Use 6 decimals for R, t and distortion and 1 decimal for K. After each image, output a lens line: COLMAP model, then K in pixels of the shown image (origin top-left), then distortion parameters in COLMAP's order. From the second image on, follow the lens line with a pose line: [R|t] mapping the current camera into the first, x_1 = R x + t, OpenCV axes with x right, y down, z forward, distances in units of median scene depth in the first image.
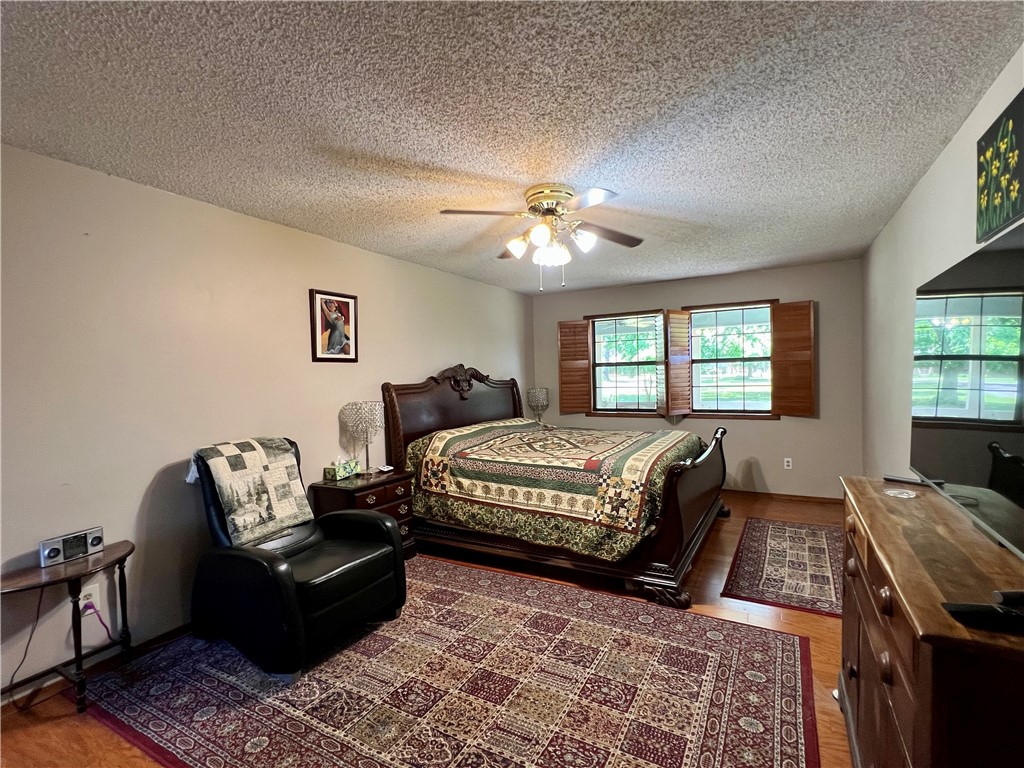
lens RADIAL K [[492.2, 0, 517.2], [0, 492.2, 387.9], [0, 0, 1]] dist [0.004872, -0.000617]
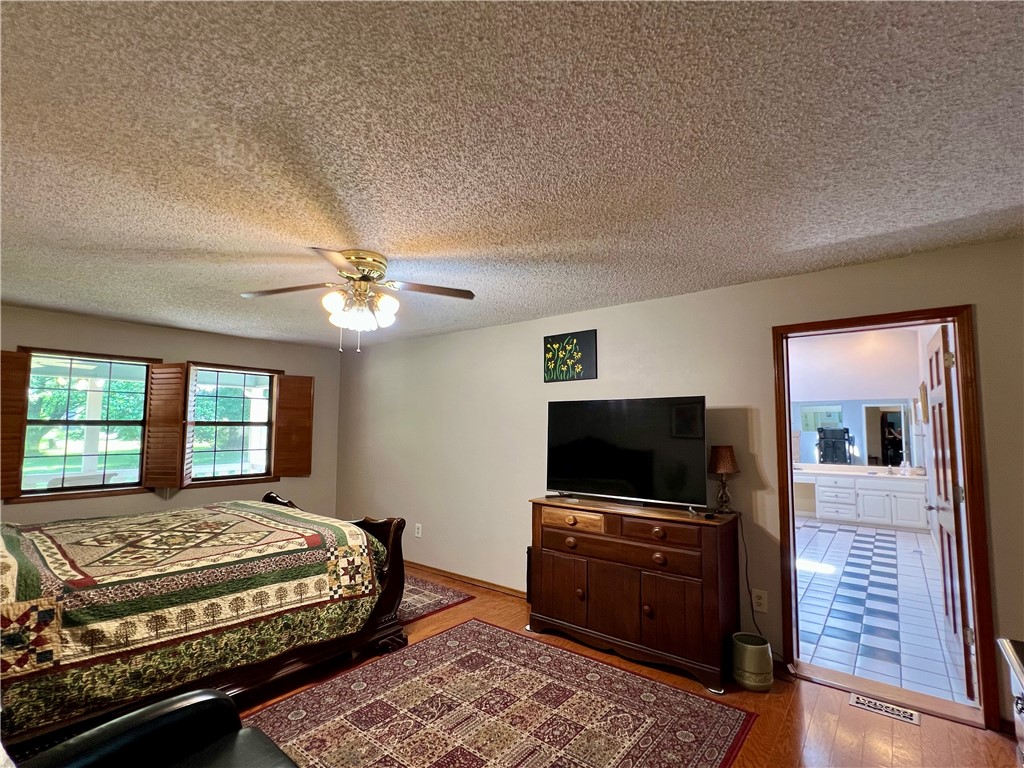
lens RADIAL K [[492.2, 0, 518.8], [0, 492.2, 386.0], [0, 0, 1]] dist [0.004872, -0.000617]
pose [[0.143863, 0.107747, 0.983714, -0.722790], [0.014341, 0.993724, -0.110941, -0.023000], [-0.989494, 0.030068, 0.141415, 0.478899]]
